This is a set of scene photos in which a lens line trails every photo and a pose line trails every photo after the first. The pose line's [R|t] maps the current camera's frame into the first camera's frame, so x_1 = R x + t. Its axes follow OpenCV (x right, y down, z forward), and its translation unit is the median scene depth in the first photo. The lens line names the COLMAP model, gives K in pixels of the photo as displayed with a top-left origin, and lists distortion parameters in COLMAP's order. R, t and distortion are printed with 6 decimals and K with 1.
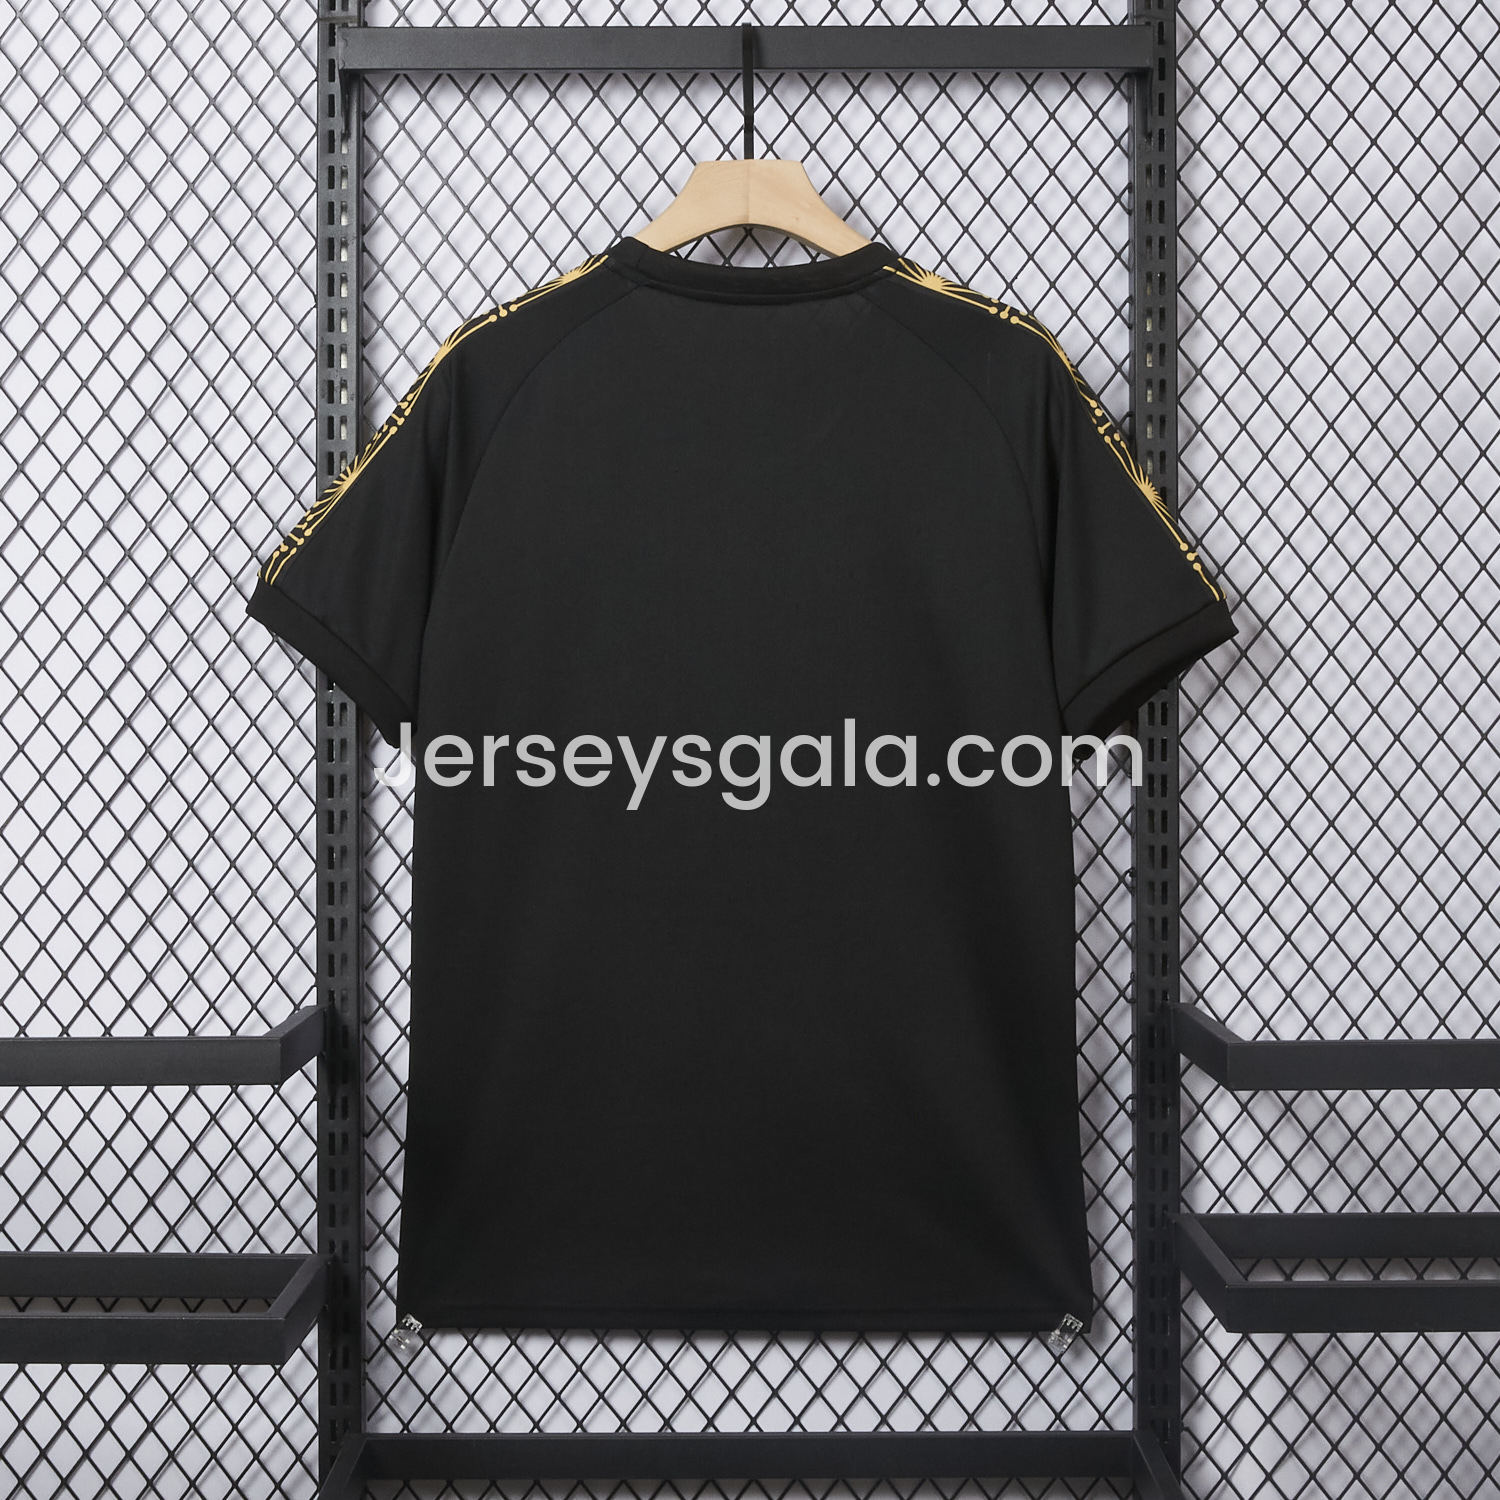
lens RADIAL K [[2724.1, 0, 750.6], [0, 2724.1, 752.8], [0, 0, 1]] dist [-0.002909, 0.000000]
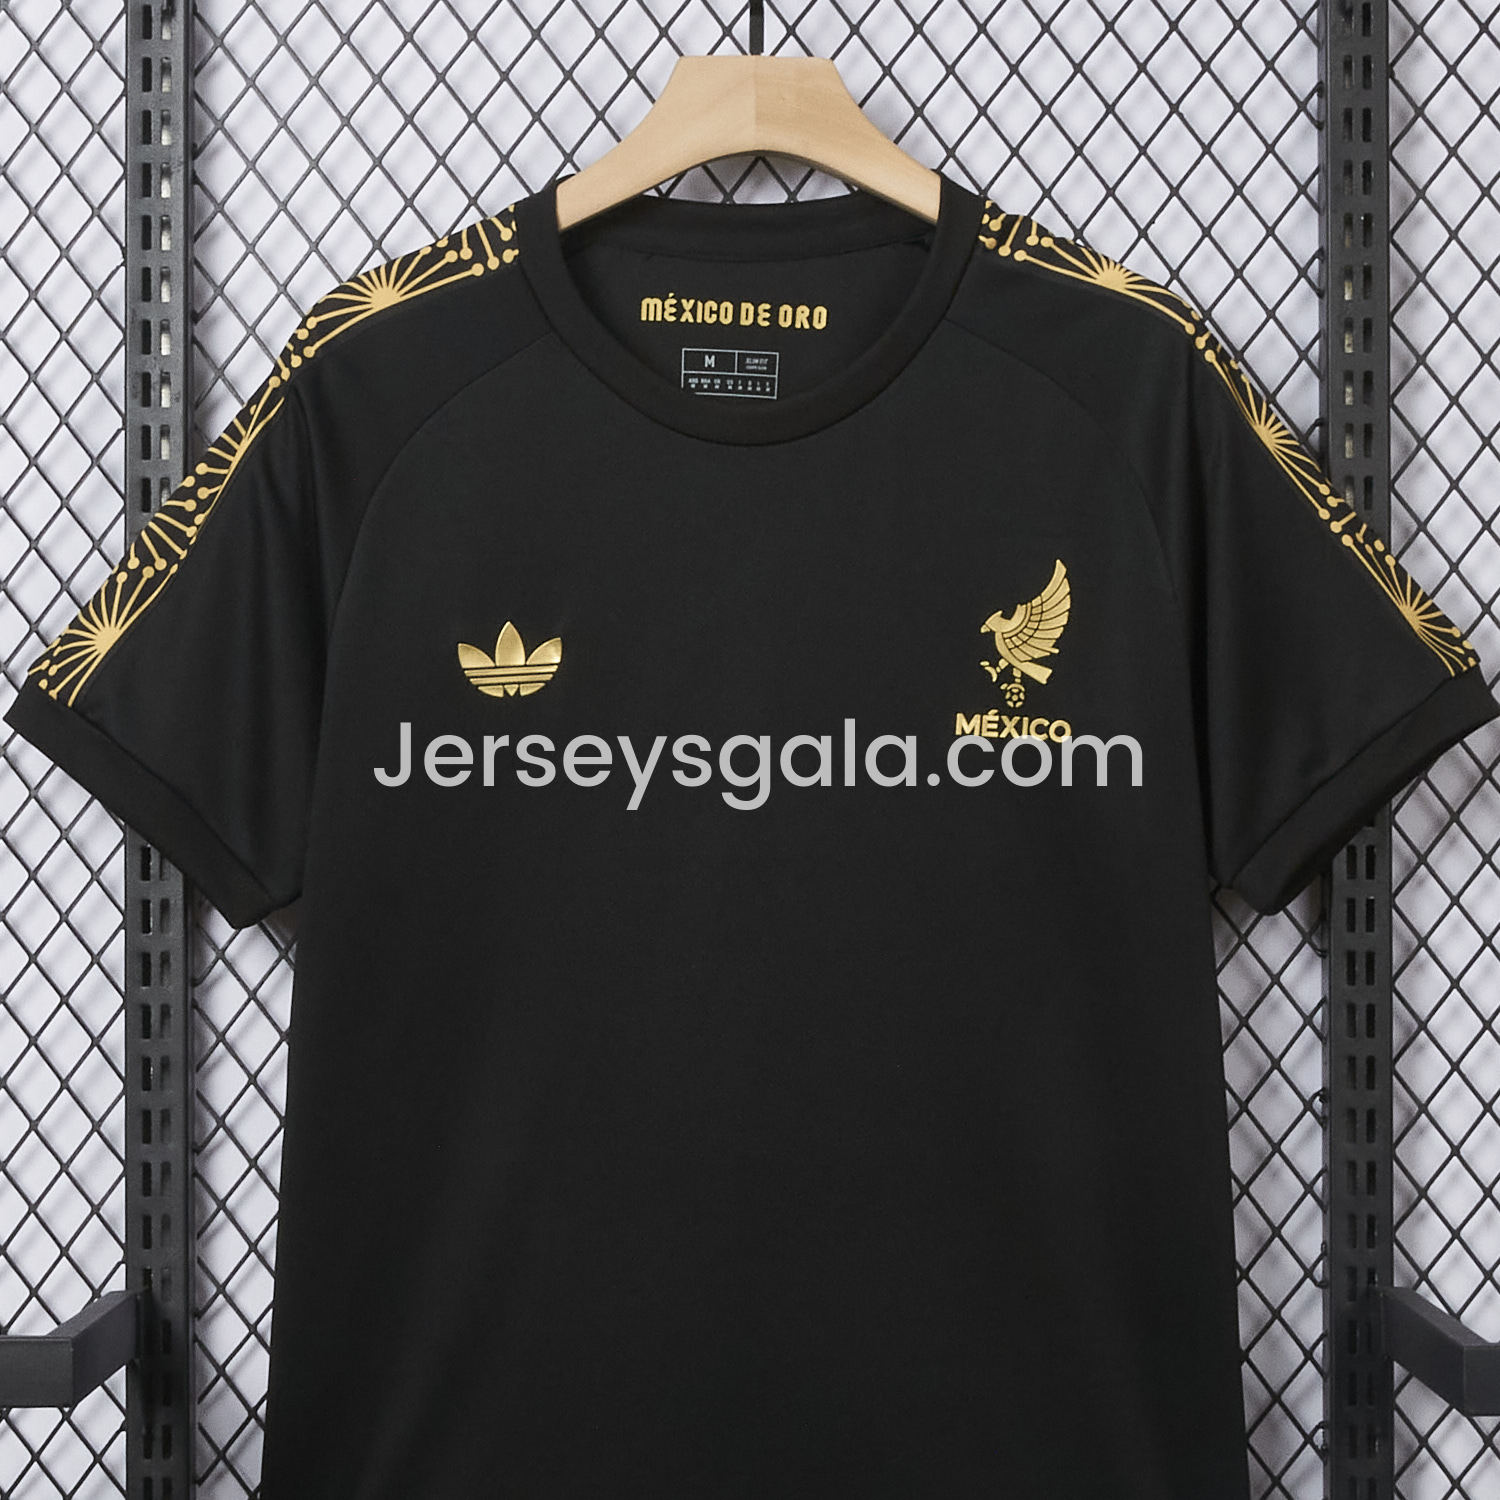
lens RADIAL K [[2724.1, 0, 749.3], [0, 2724.1, 751.1], [0, 0, 1]] dist [-0.002909, 0.000000]
pose [[1.000000, -0.000054, -0.000432, -0.003071], [0.000054, 1.000000, -0.000332, -0.041931], [0.000432, 0.000332, 1.000000, 0.319327]]
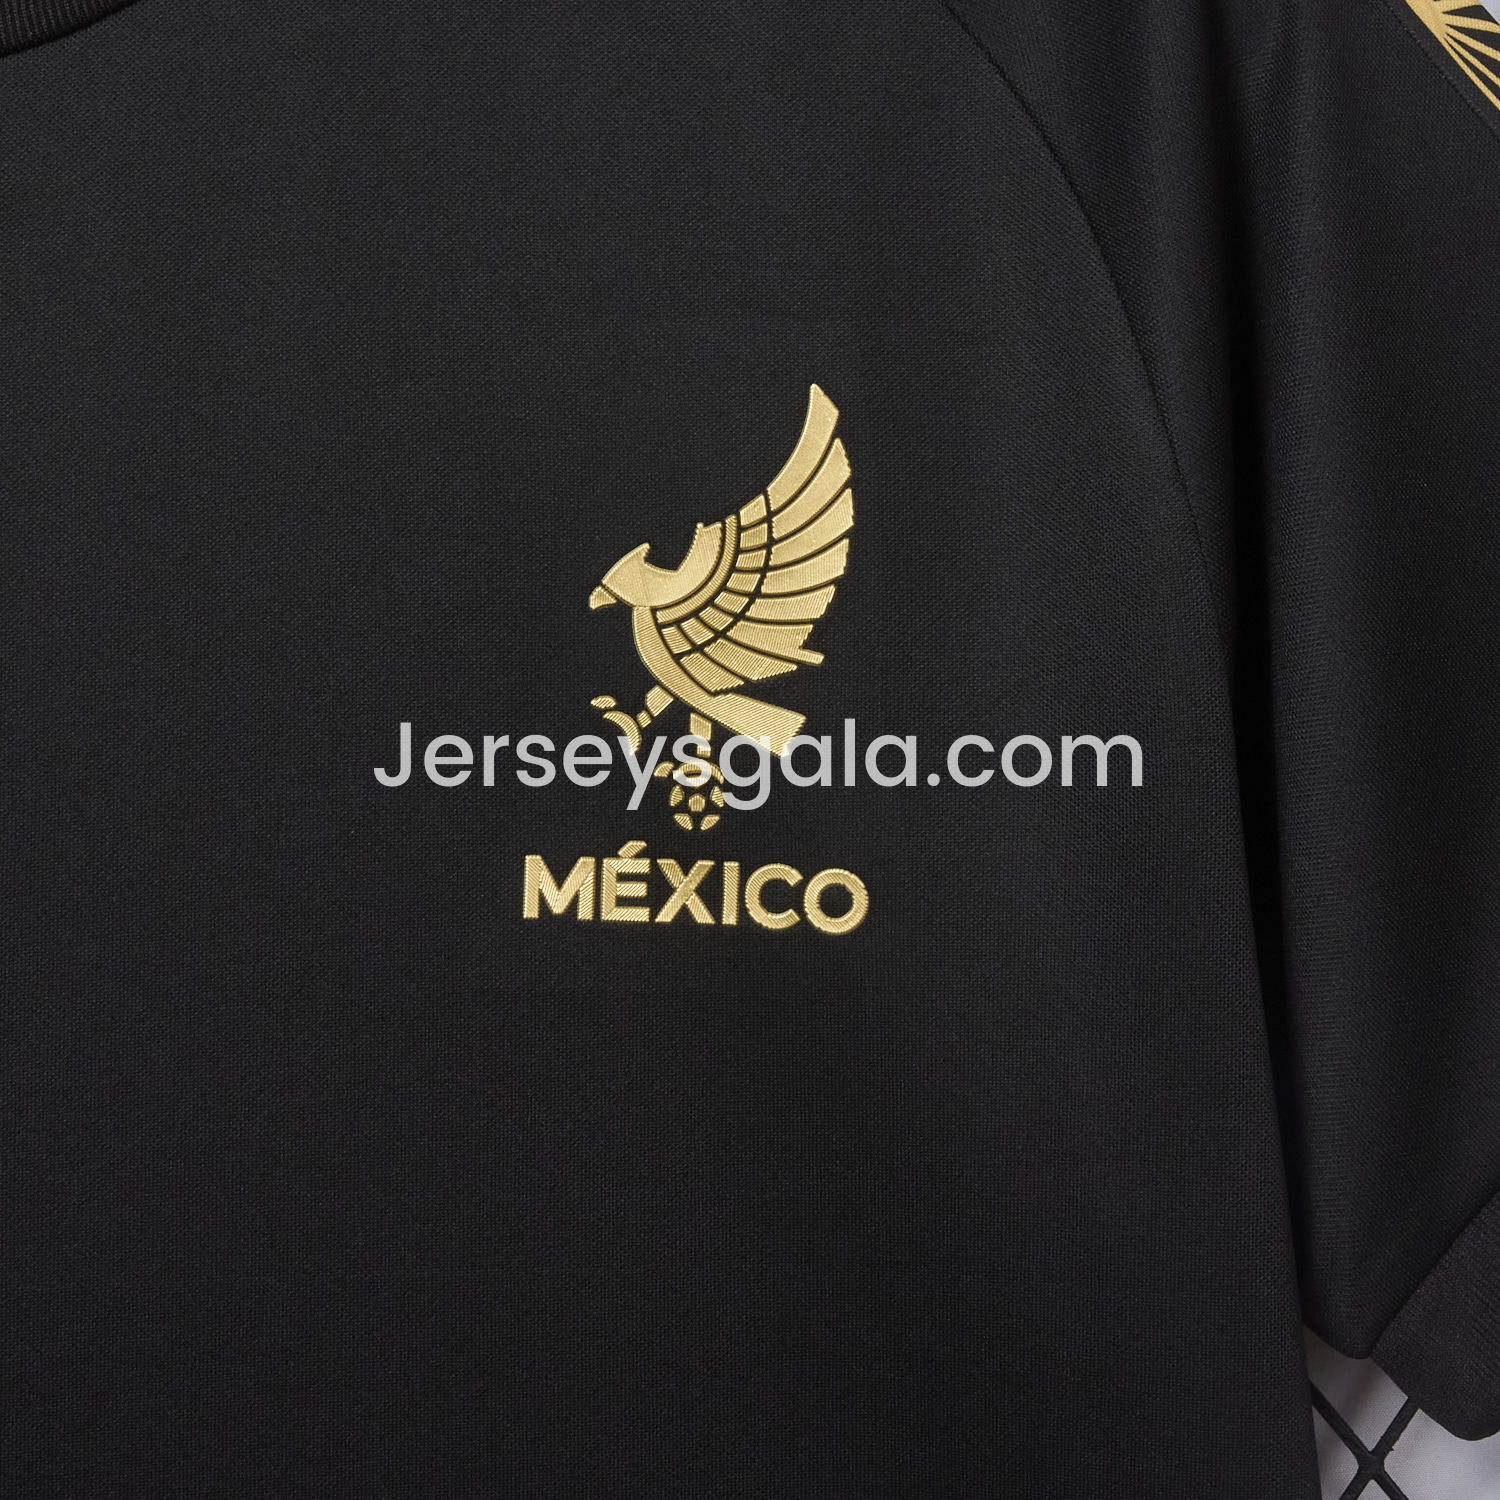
lens RADIAL K [[2503.0, 0, 753.4], [0, 2503.0, 746.8], [0, 0, 1]] dist [-0.037111, 0.000000]
pose [[0.993804, -0.026239, 0.108002, 0.044204], [0.030237, 0.998910, -0.035551, -0.052341], [-0.106952, 0.038596, 0.993515, 0.781485]]
